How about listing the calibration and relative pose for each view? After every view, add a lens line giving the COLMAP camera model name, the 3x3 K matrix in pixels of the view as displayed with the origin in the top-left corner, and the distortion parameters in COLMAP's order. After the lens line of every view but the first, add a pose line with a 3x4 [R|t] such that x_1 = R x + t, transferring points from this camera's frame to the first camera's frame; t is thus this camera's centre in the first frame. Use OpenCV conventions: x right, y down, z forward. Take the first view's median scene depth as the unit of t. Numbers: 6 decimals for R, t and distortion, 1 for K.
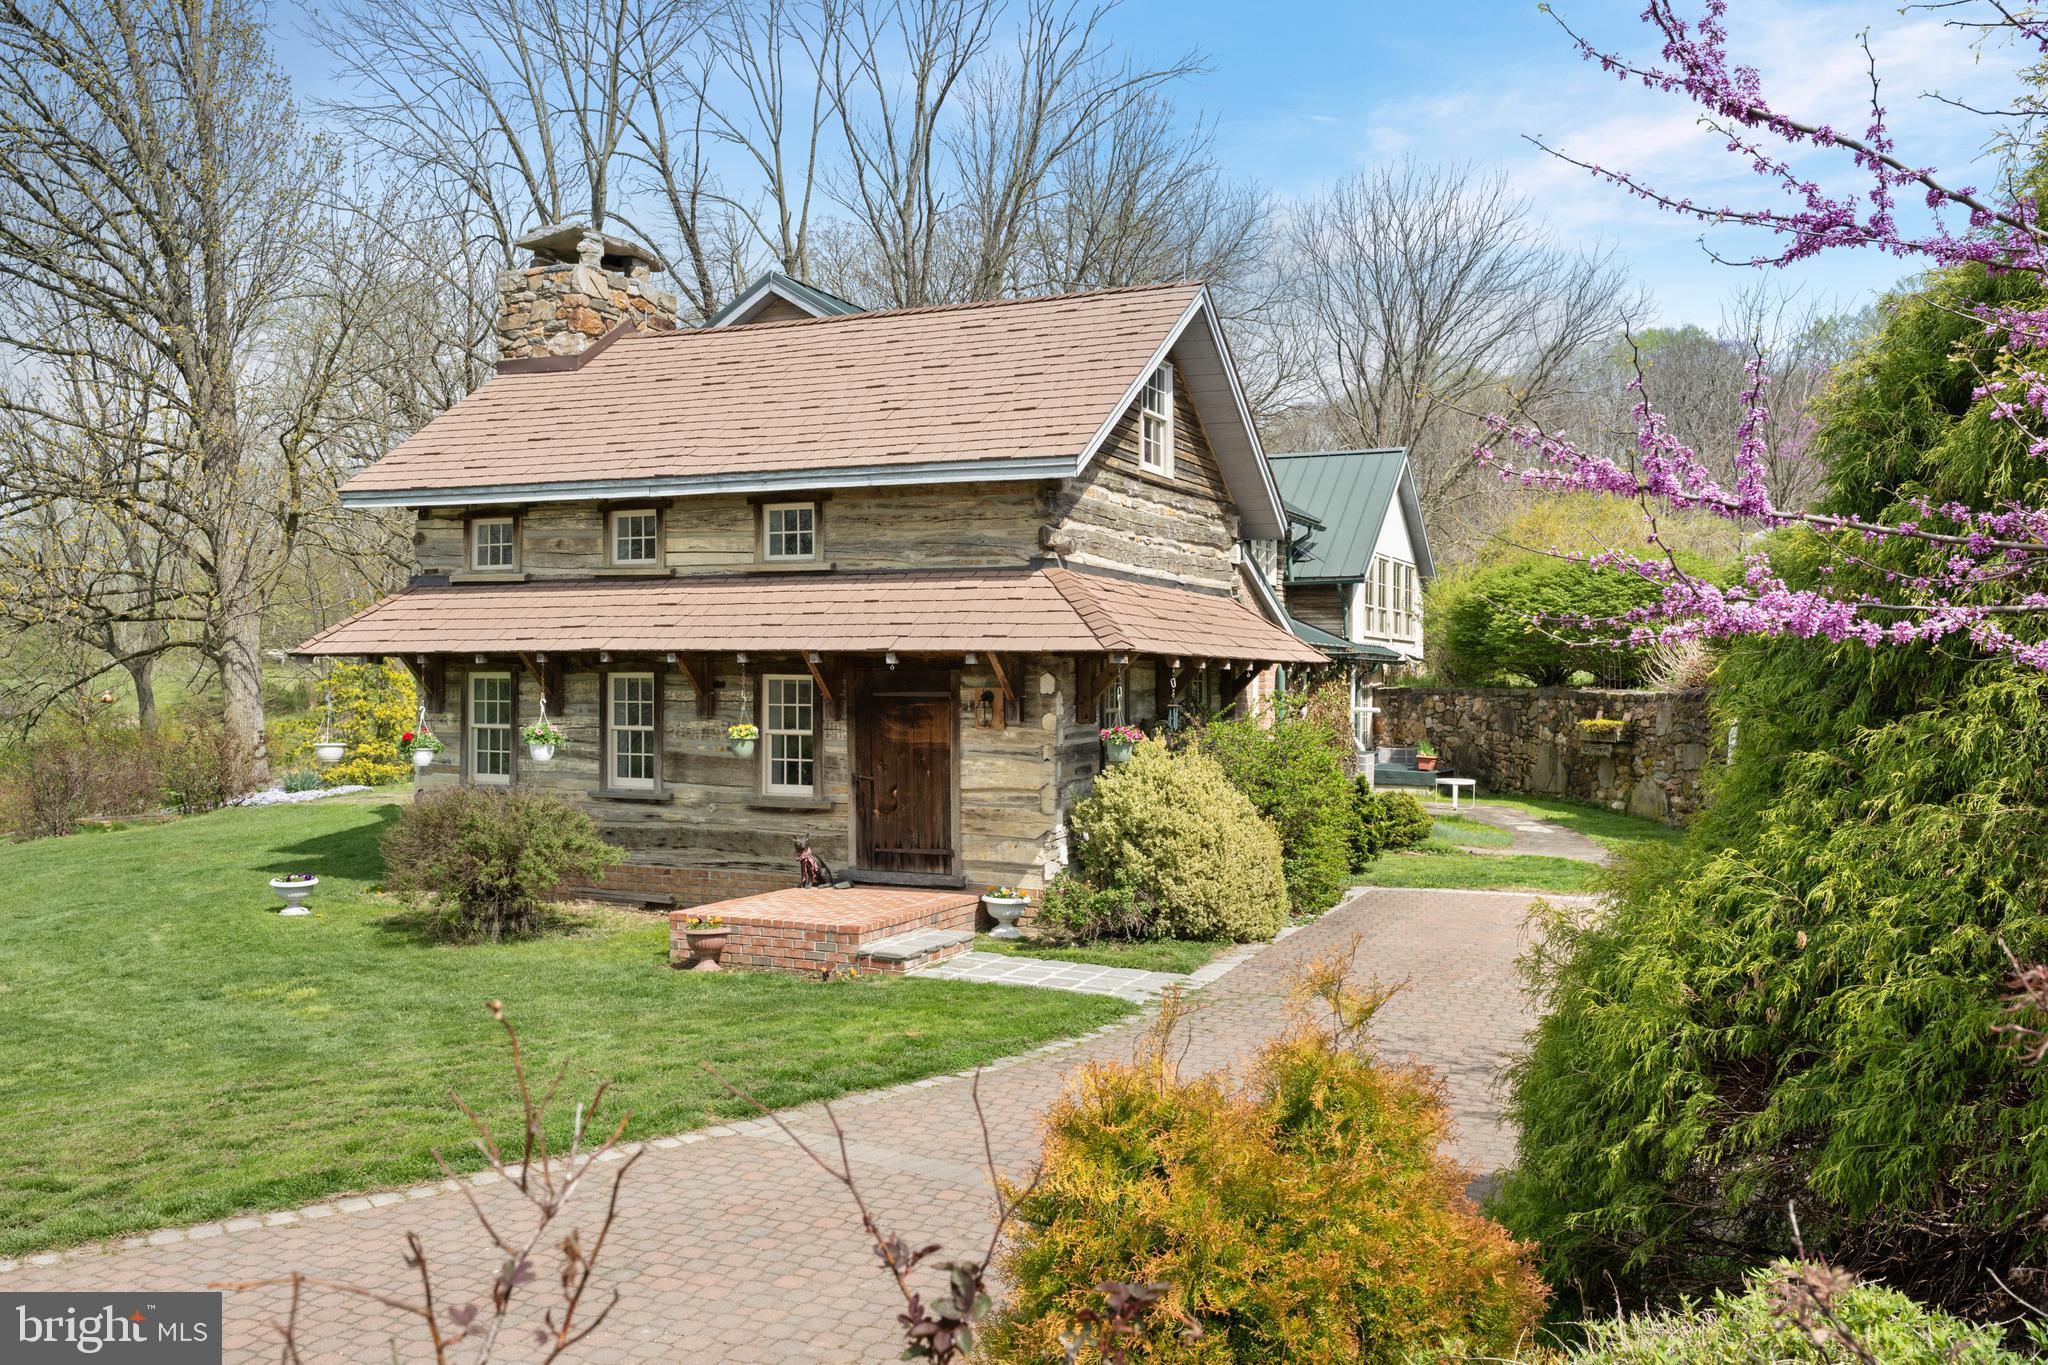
lens RADIAL K [[1731.2, 0, 1033.4], [0, 1731.2, 691.1], [0, 0, 1]] dist [0.062645, 0.006278]
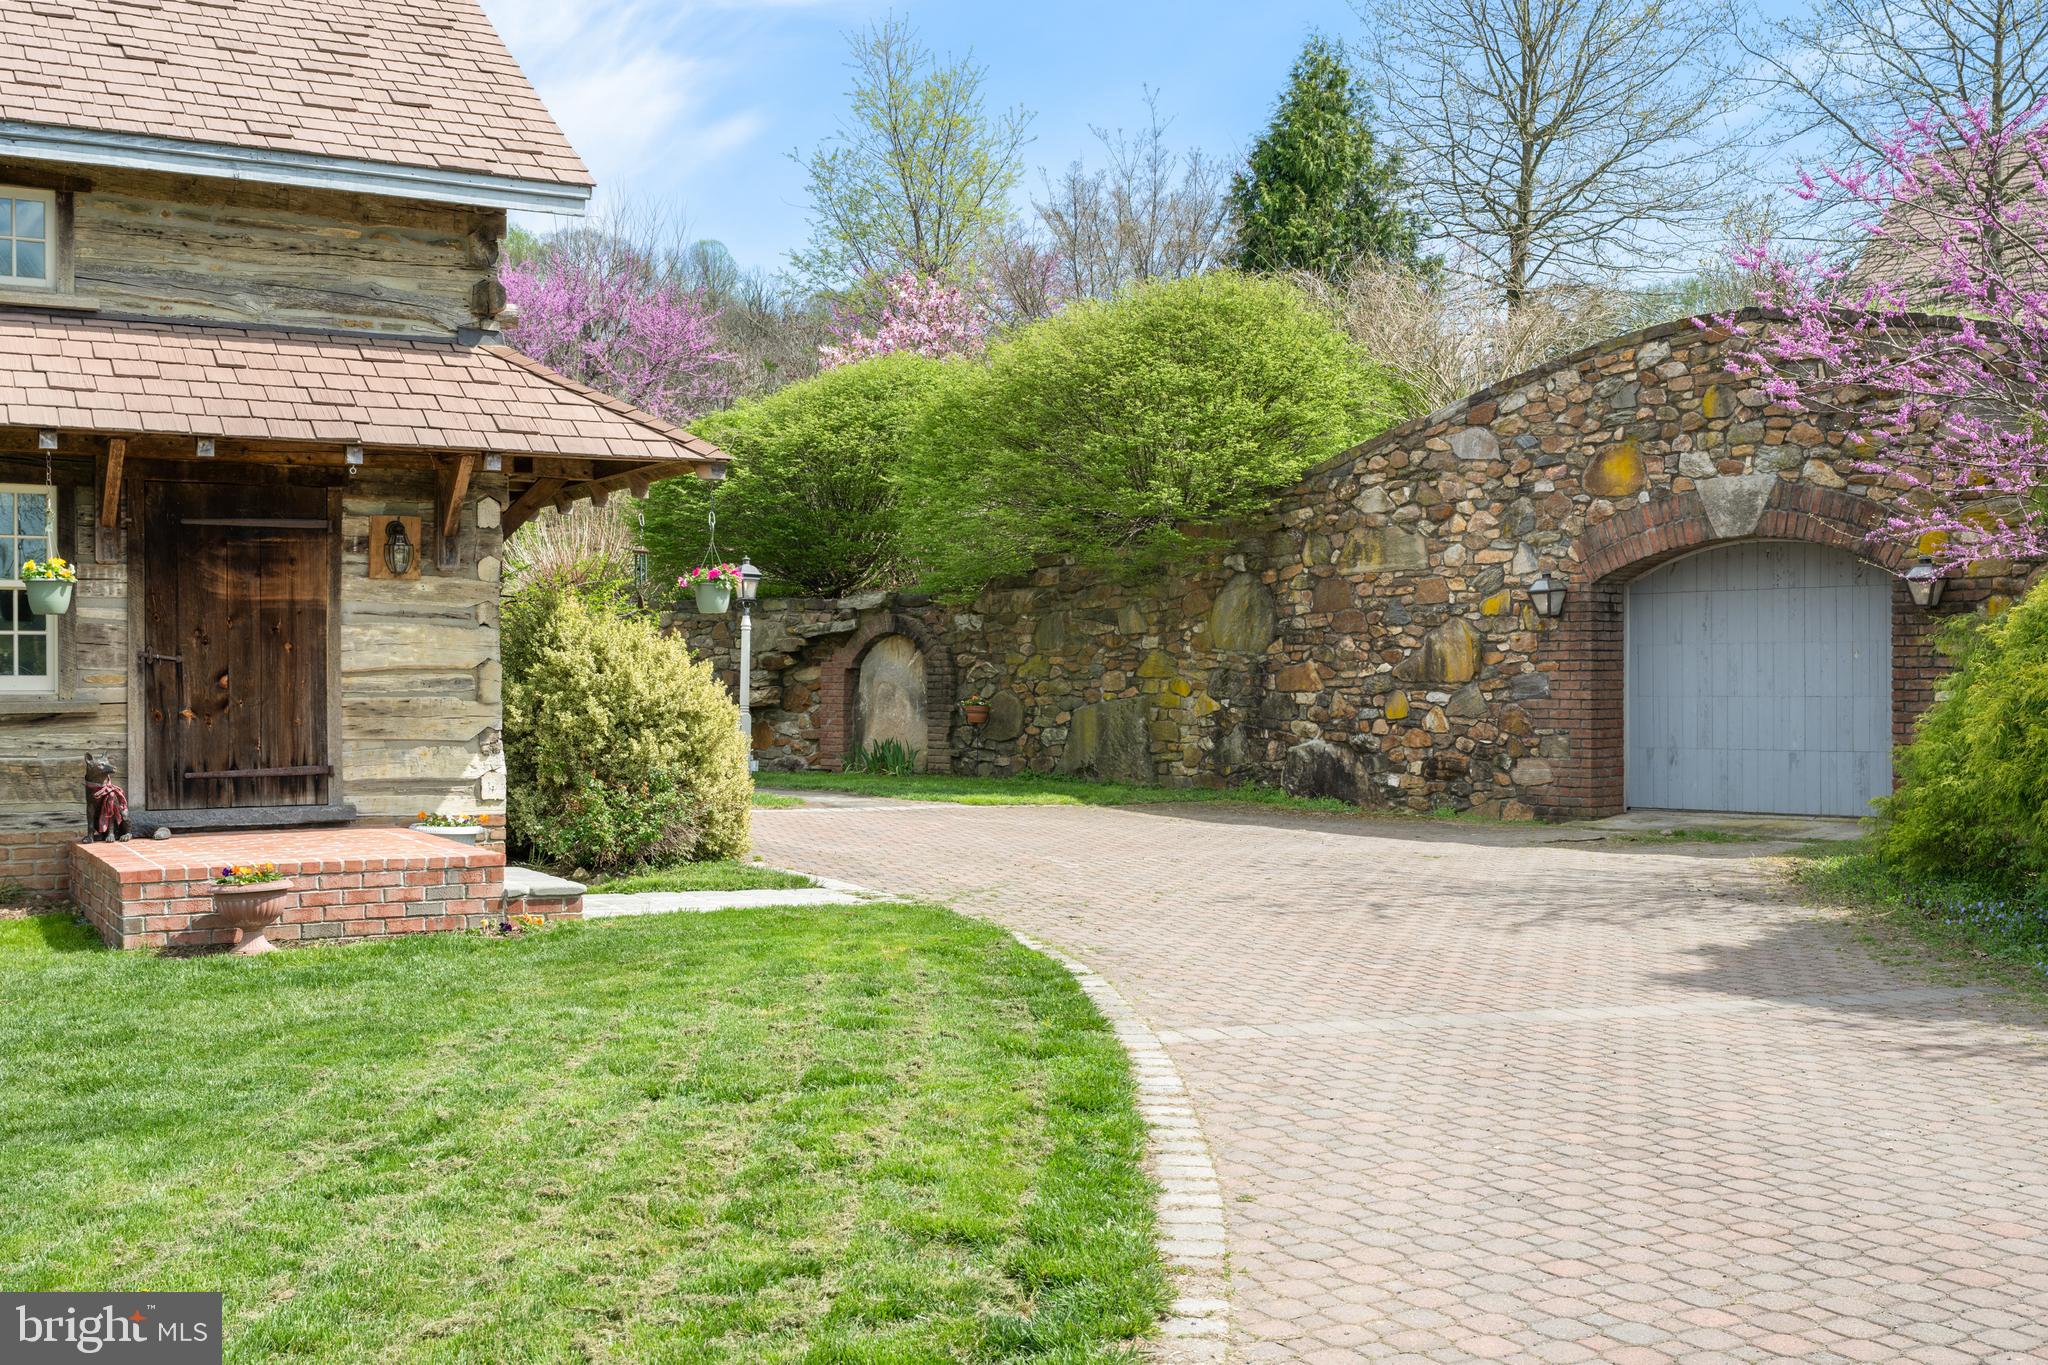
lens RADIAL K [[2176.3, 0, 1026.8], [0, 2176.3, 683.1], [0, 0, 1]] dist [0.024312, 0.000000]
pose [[0.597536, -0.010267, 0.801776, -0.339723], [0.012390, 0.999917, 0.003570, 0.038203], [-0.801746, 0.007801, 0.597614, 0.190604]]
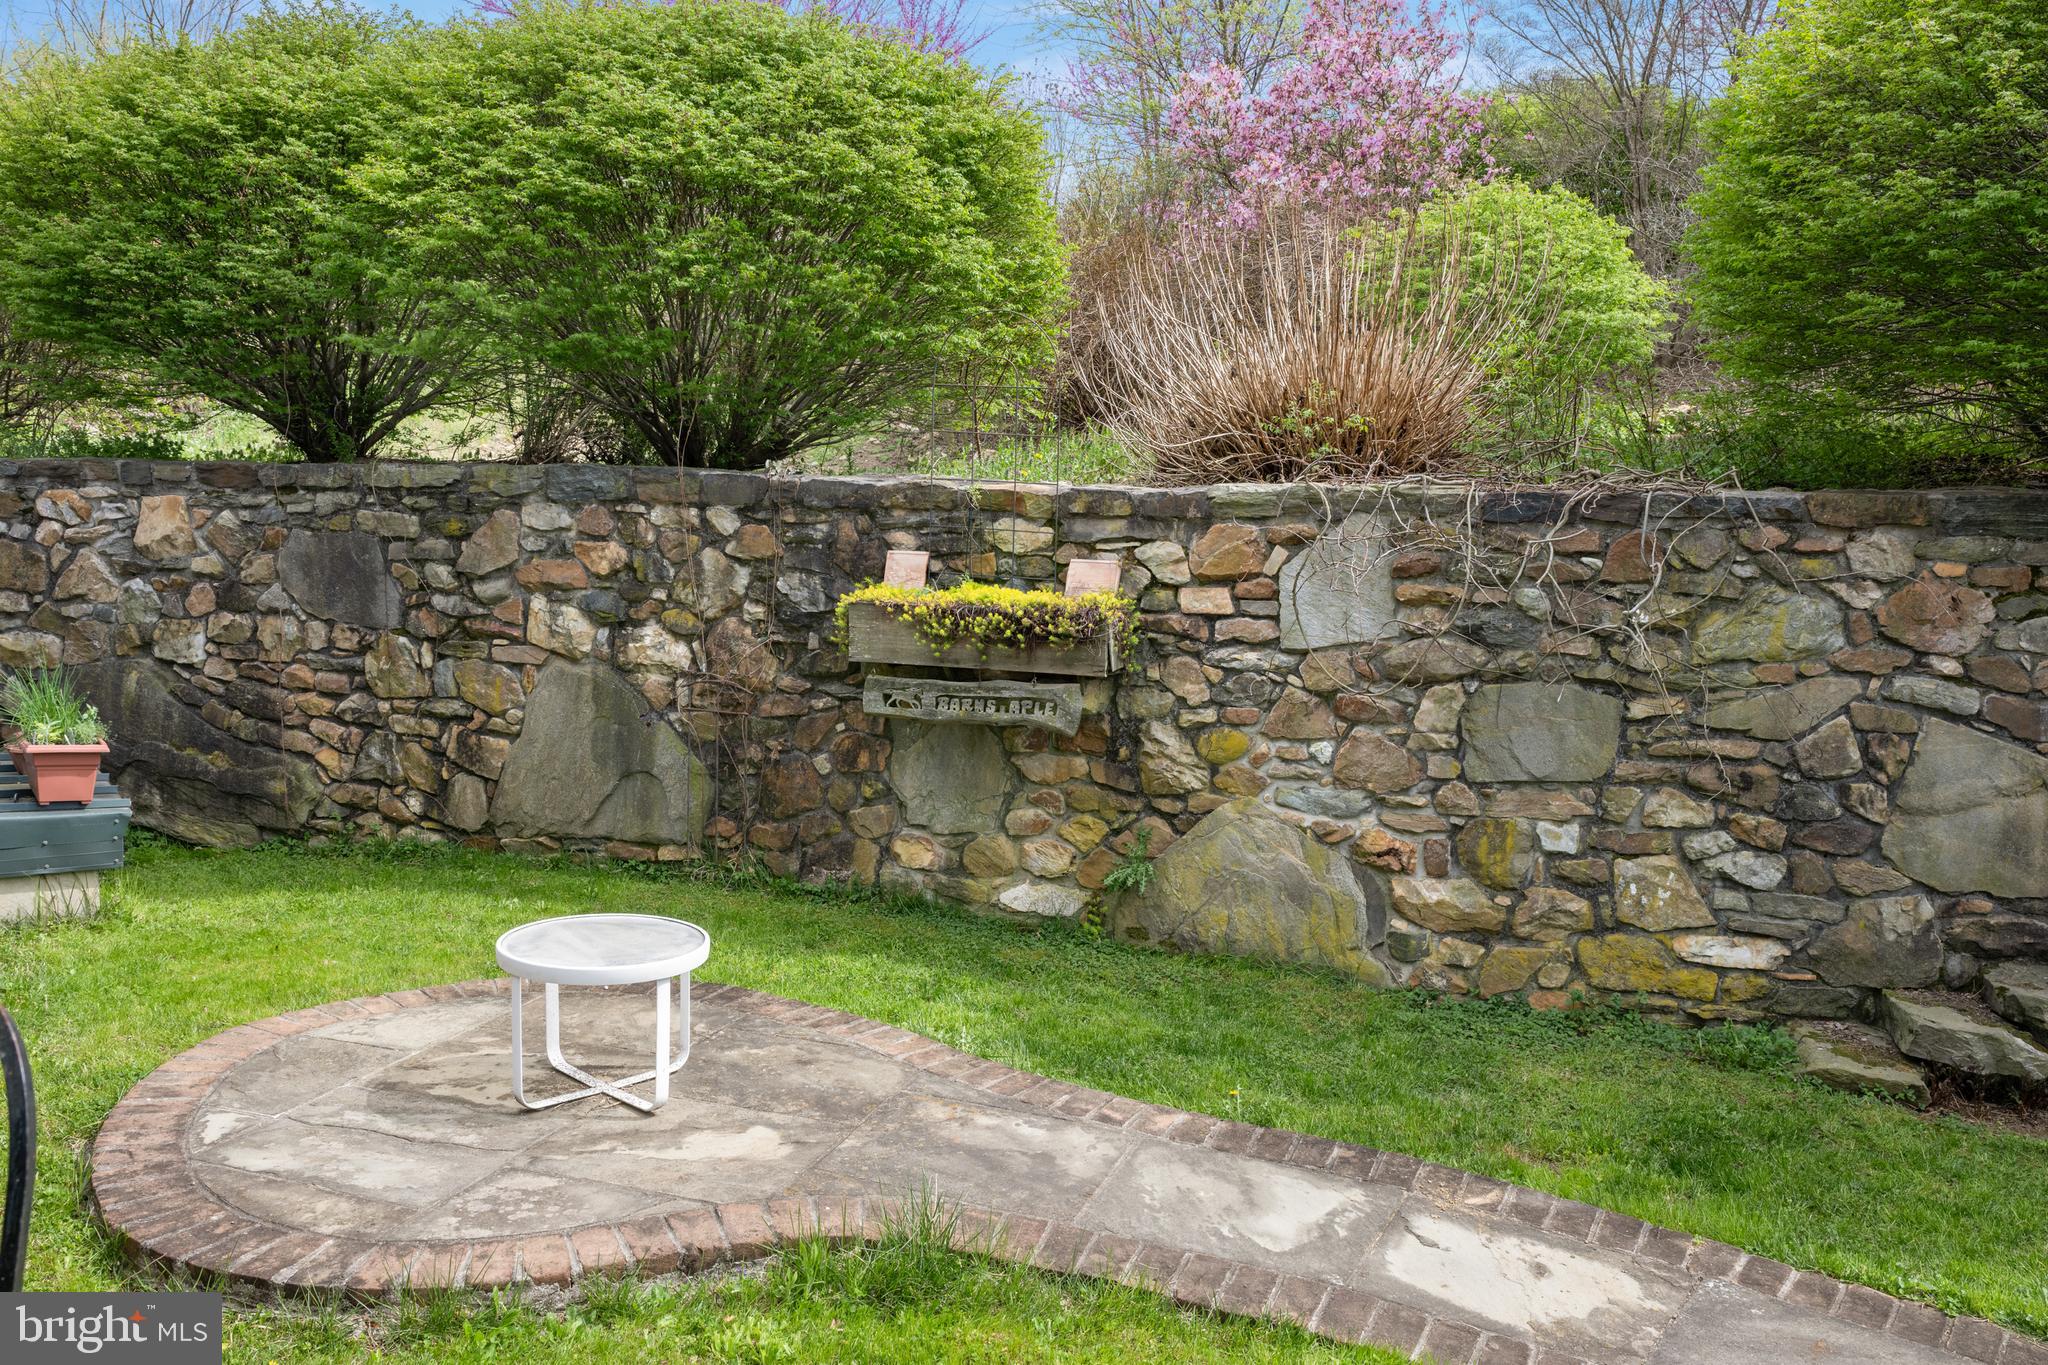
lens RADIAL K [[1646.0, 0, 1020.3], [0, 1646.0, 690.2], [0, 0, 1]] dist [0.001416, 0.004180]
pose [[0.517254, -0.076692, 0.852389, 0.124913], [-0.018618, 0.994733, 0.100797, 0.007554], [-0.855630, -0.068007, 0.513101, 0.934686]]
